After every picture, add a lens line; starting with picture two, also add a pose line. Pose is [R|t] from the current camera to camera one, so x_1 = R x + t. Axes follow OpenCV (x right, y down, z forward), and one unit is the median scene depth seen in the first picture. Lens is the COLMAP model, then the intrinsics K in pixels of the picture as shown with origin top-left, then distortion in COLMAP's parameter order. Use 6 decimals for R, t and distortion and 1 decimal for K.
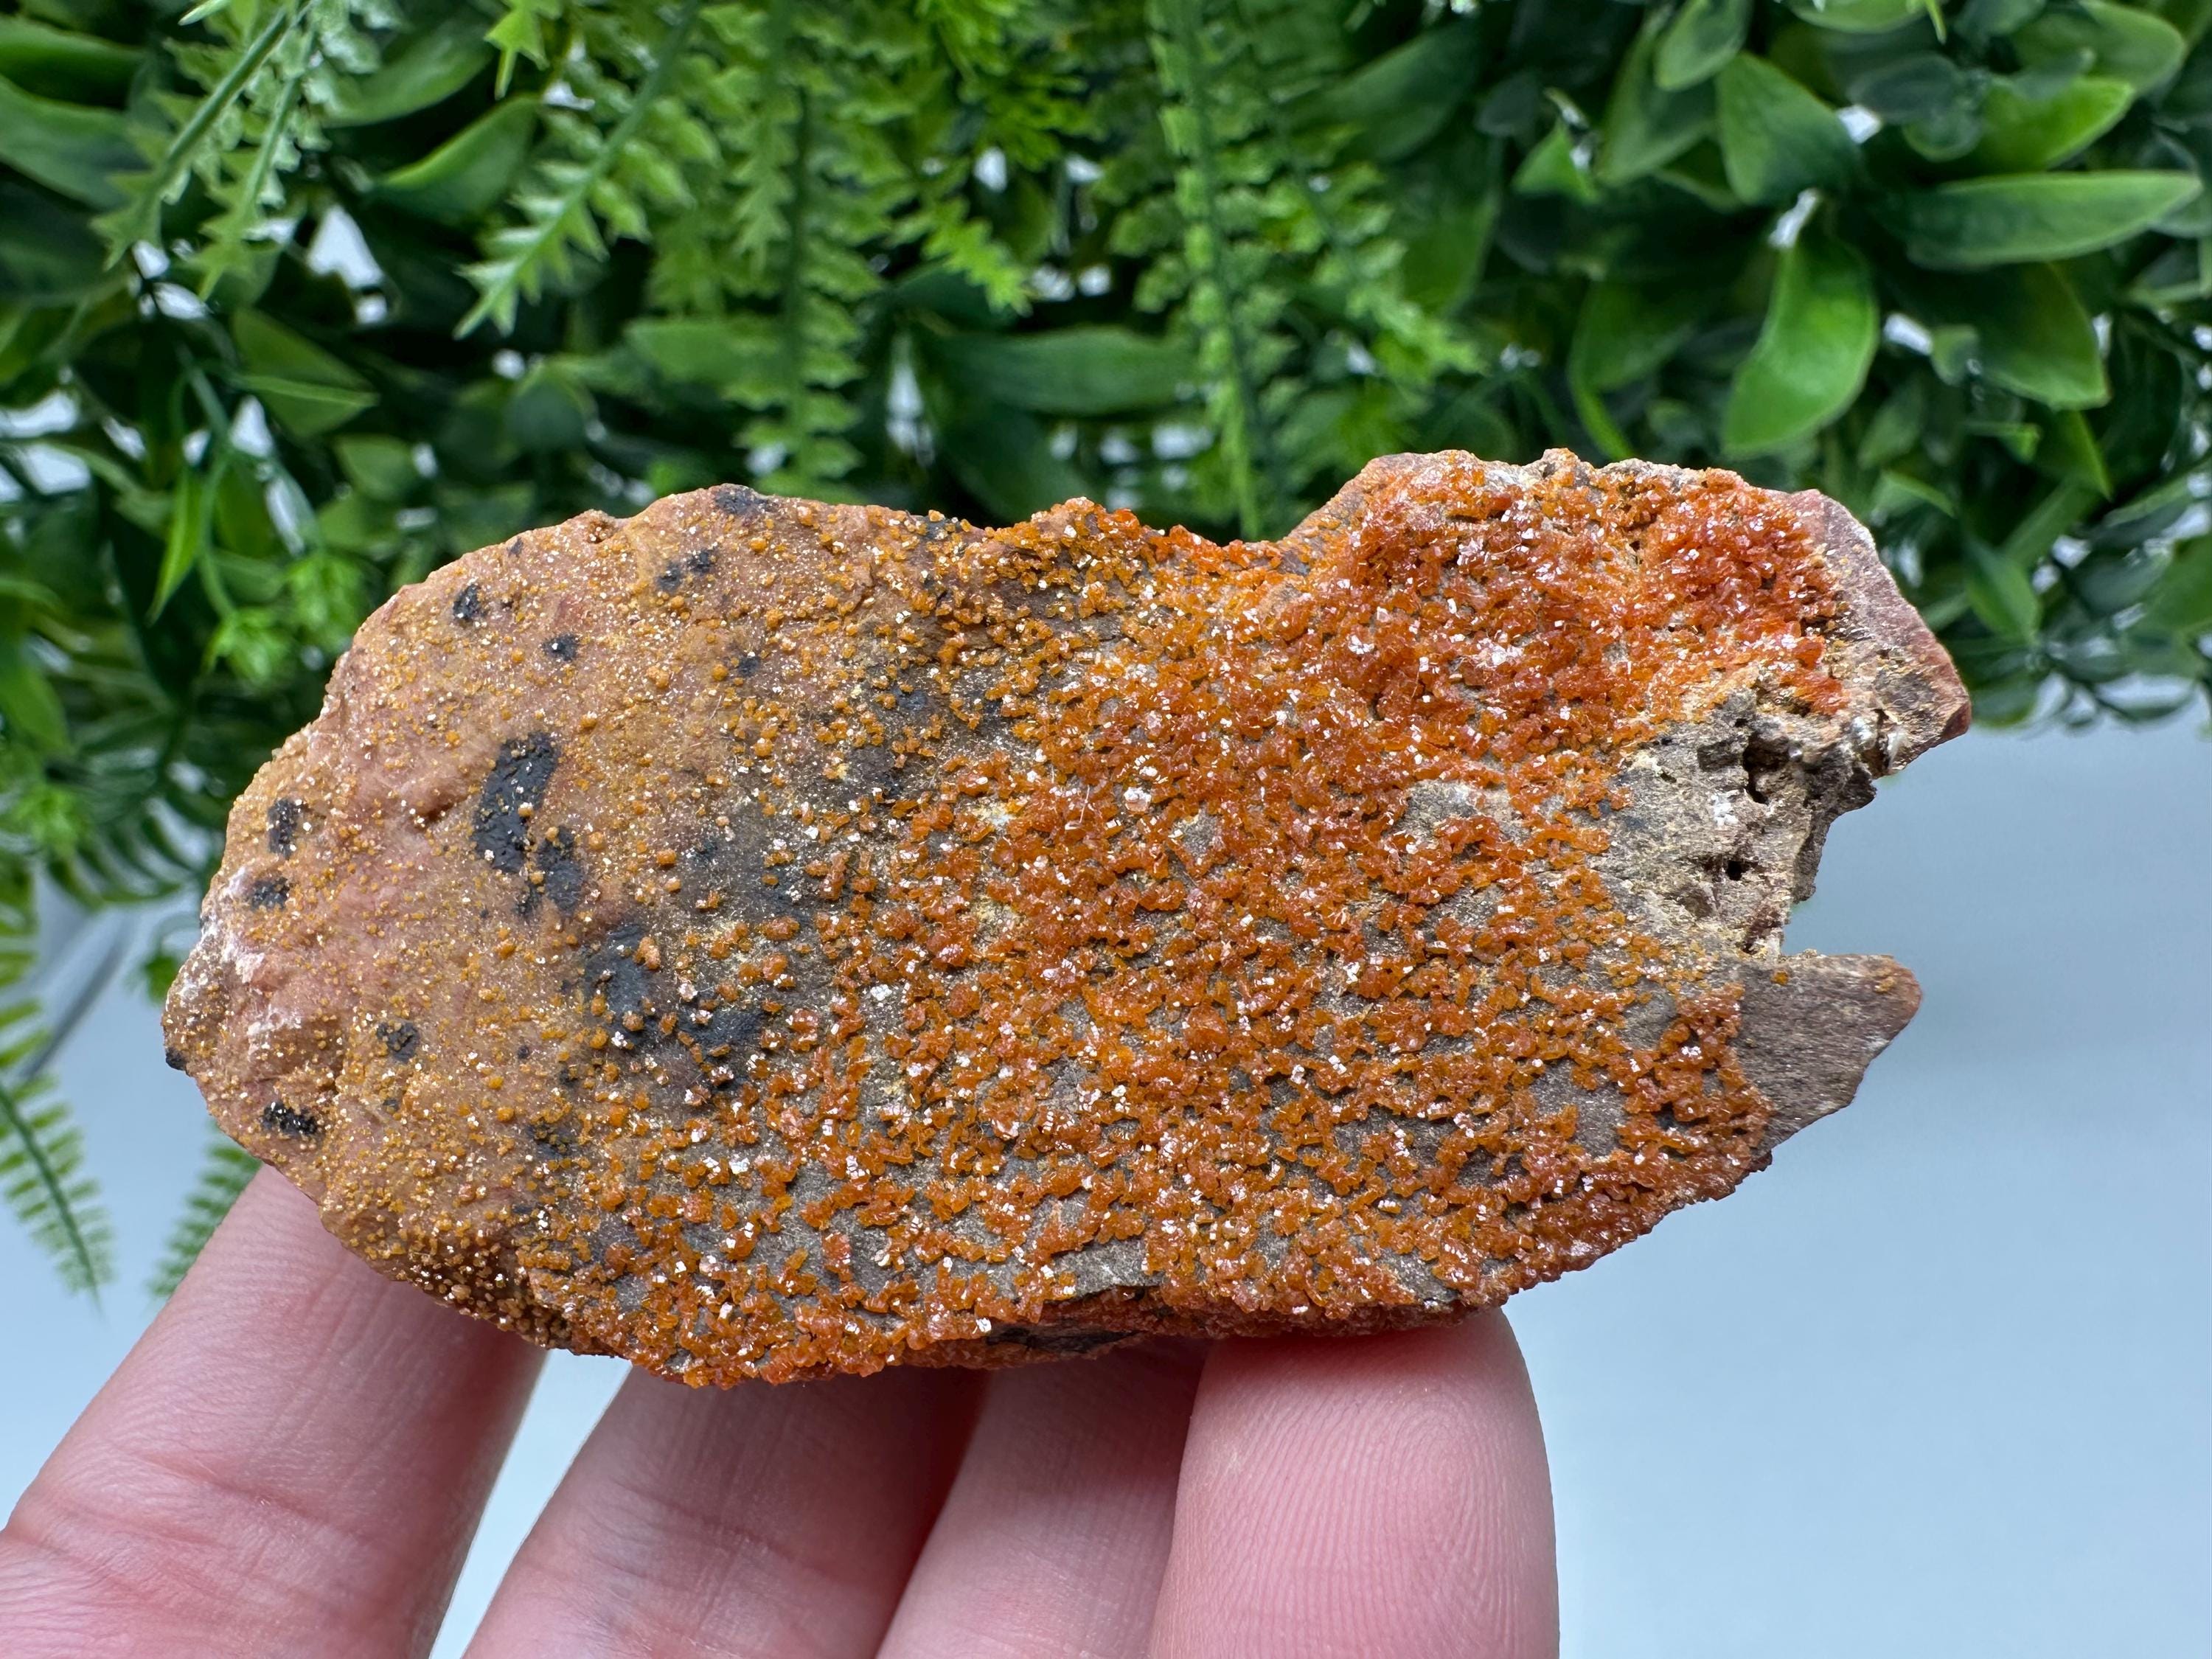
lens RADIAL K [[1619.8, 0, 1097.4], [0, 1619.8, 939.0], [0, 0, 1]] dist [-0.003542, 0.000120]
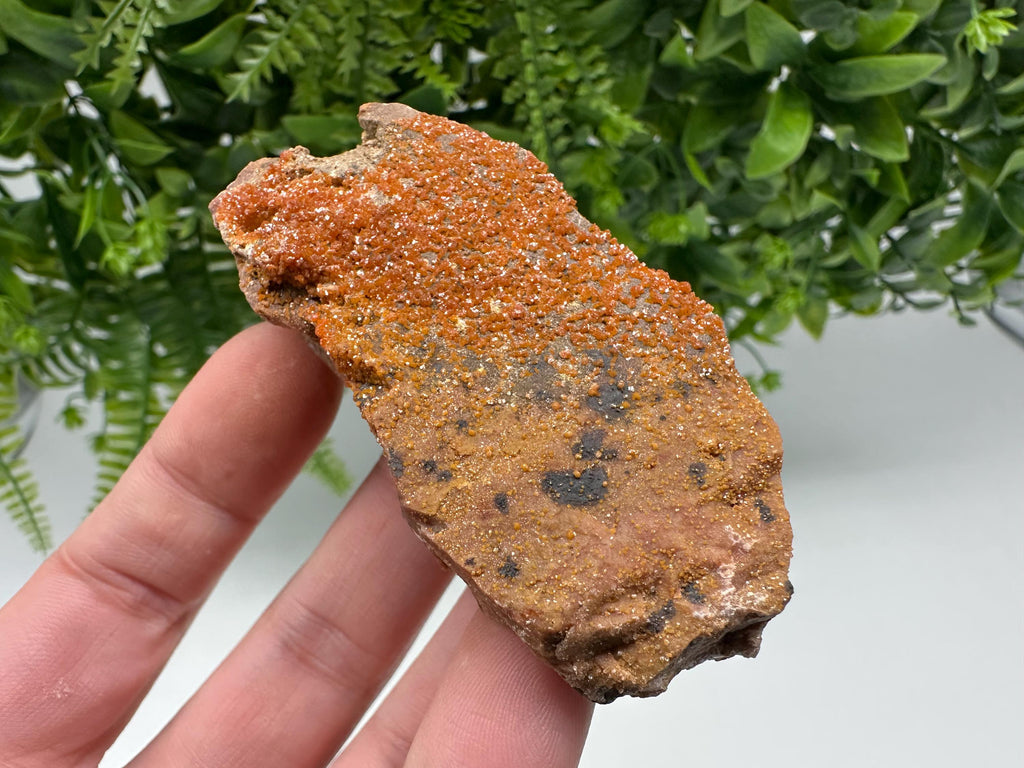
lens RADIAL K [[751.3, 0, 474.0], [0, 751.3, 492.2], [0, 0, 1]] dist [0.000539, -0.002650]
pose [[0.999870, 0.001591, 0.016069, -0.030183], [-0.002197, 0.999285, 0.037749, 0.124304], [-0.015998, -0.037780, 0.999158, -0.114813]]
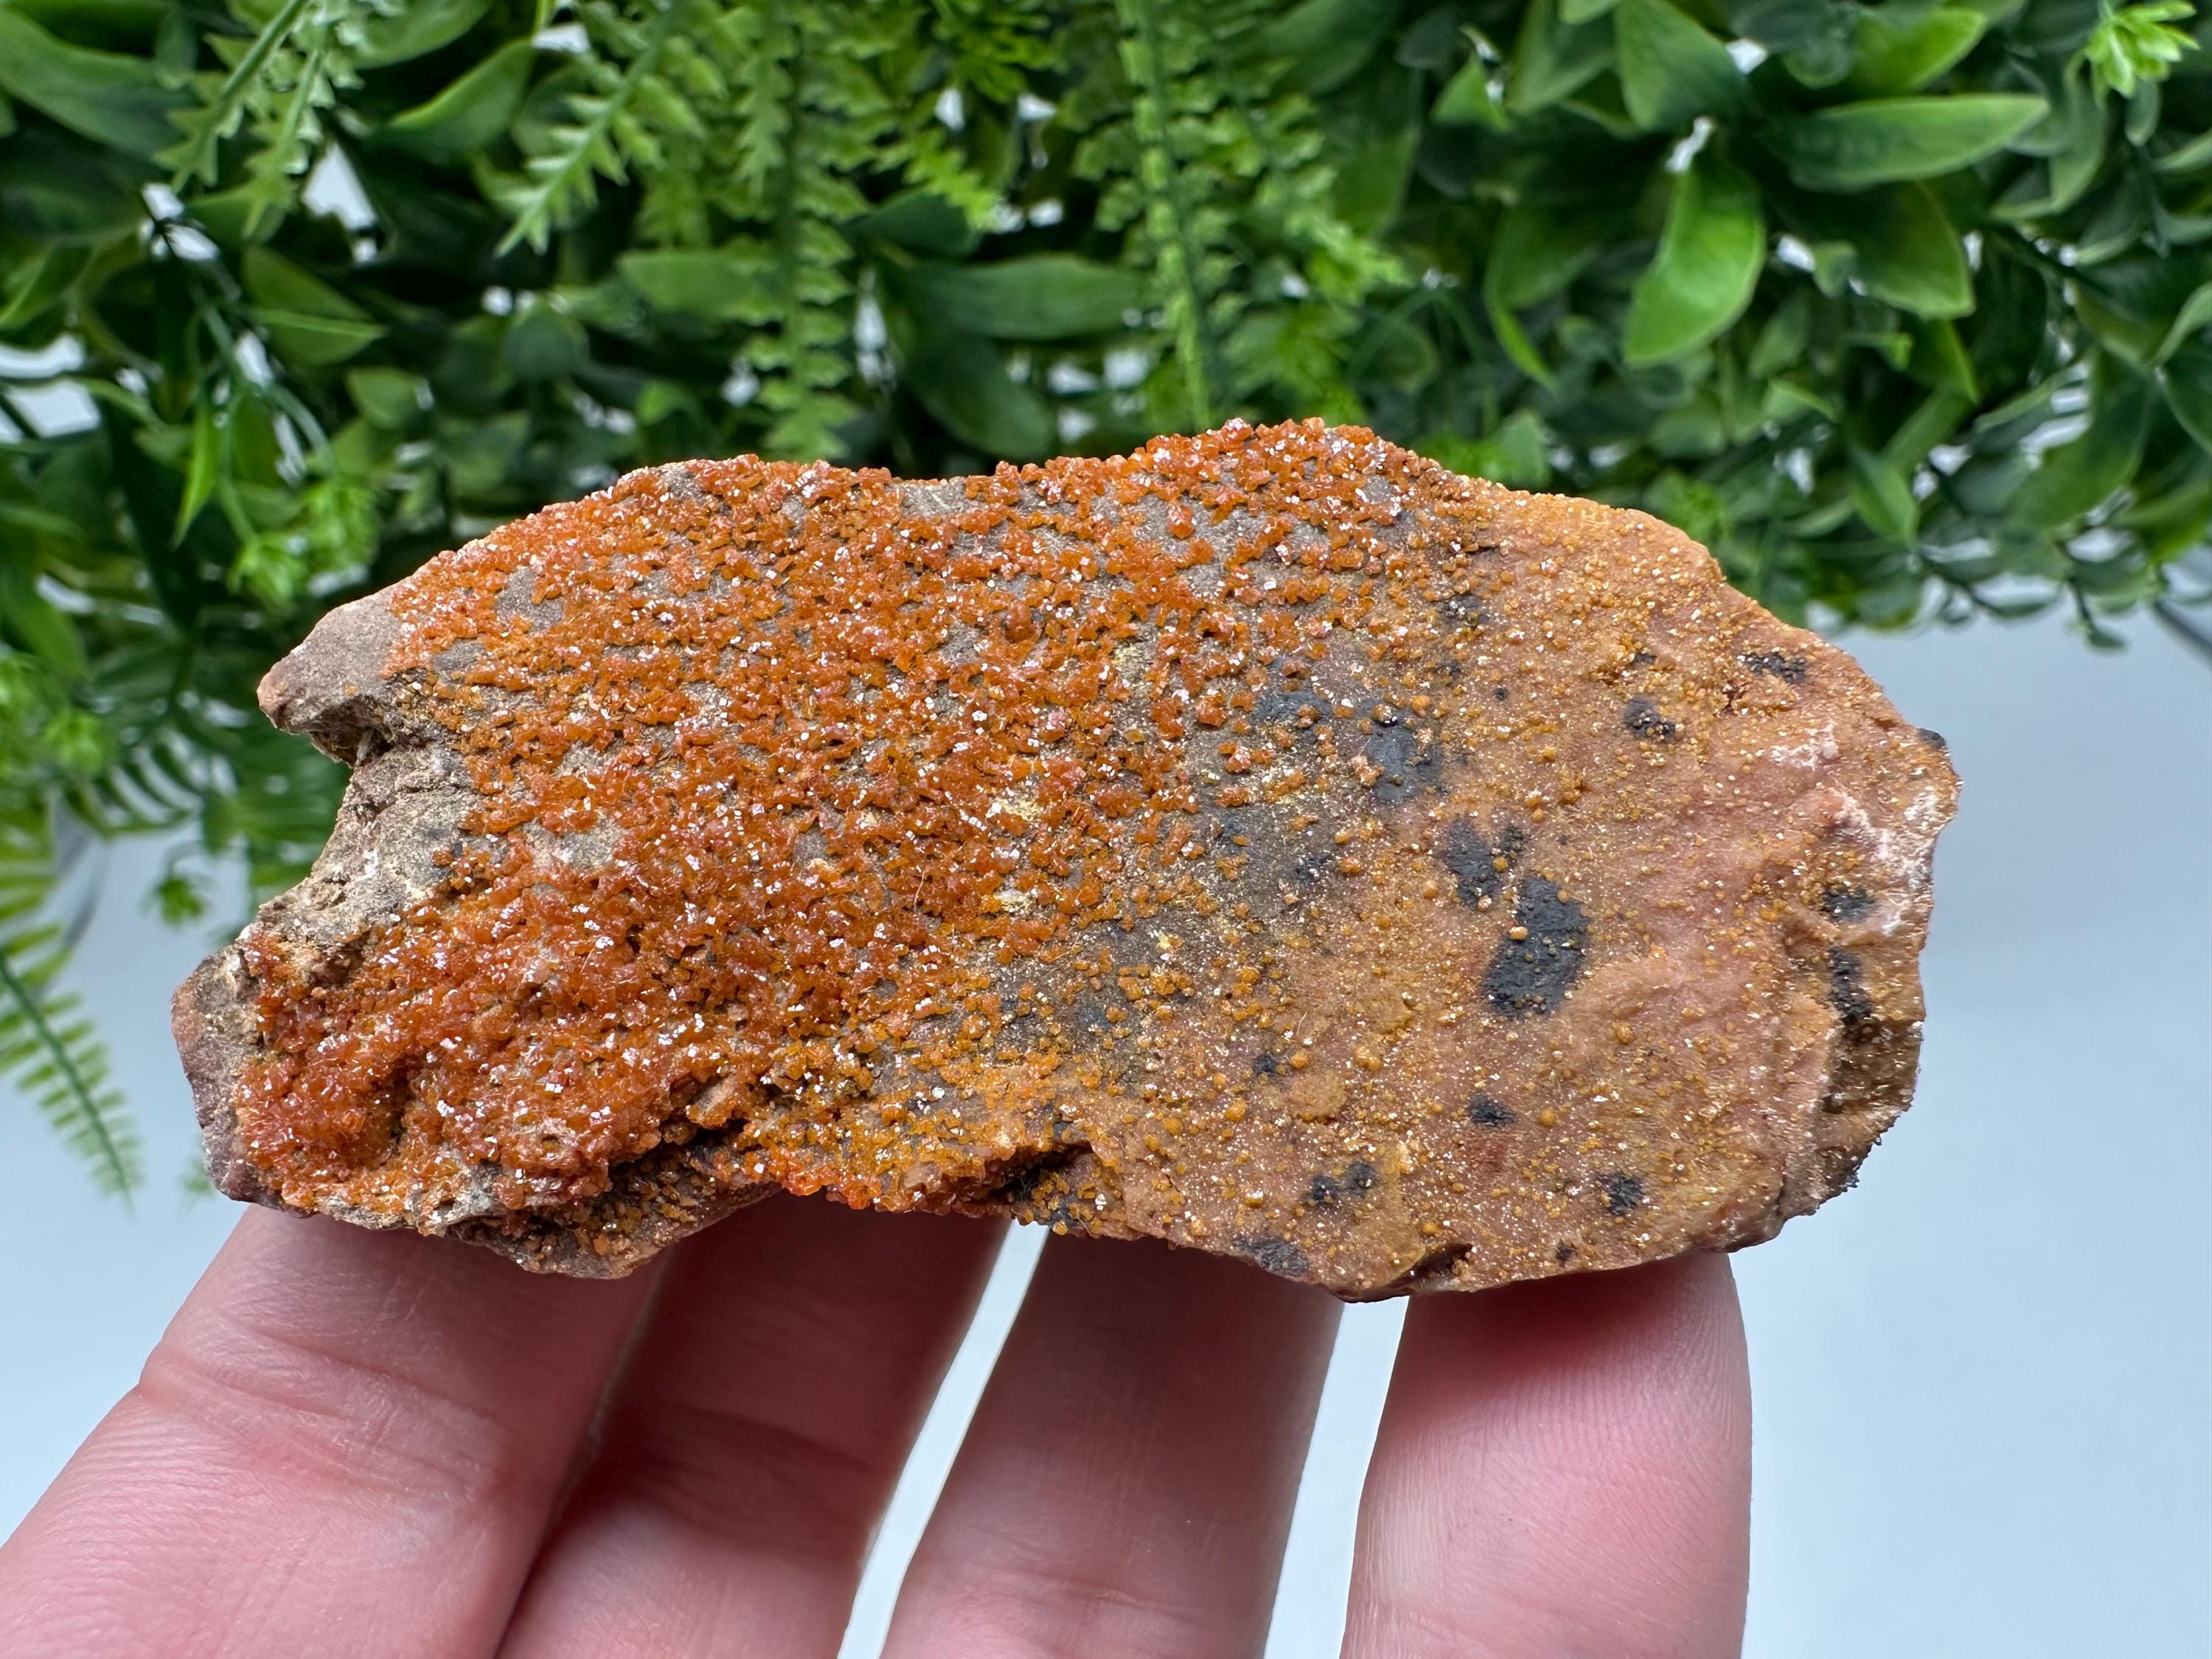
lens RADIAL K [[1622.6, 0, 1070.8], [0, 1622.6, 978.9], [0, 0, 1]] dist [0.000682, -0.002548]
pose [[0.999309, -0.025702, 0.026853, -0.031666], [0.024663, 0.998961, 0.038336, 0.069262], [-0.027811, -0.037647, 0.998904, -0.110610]]
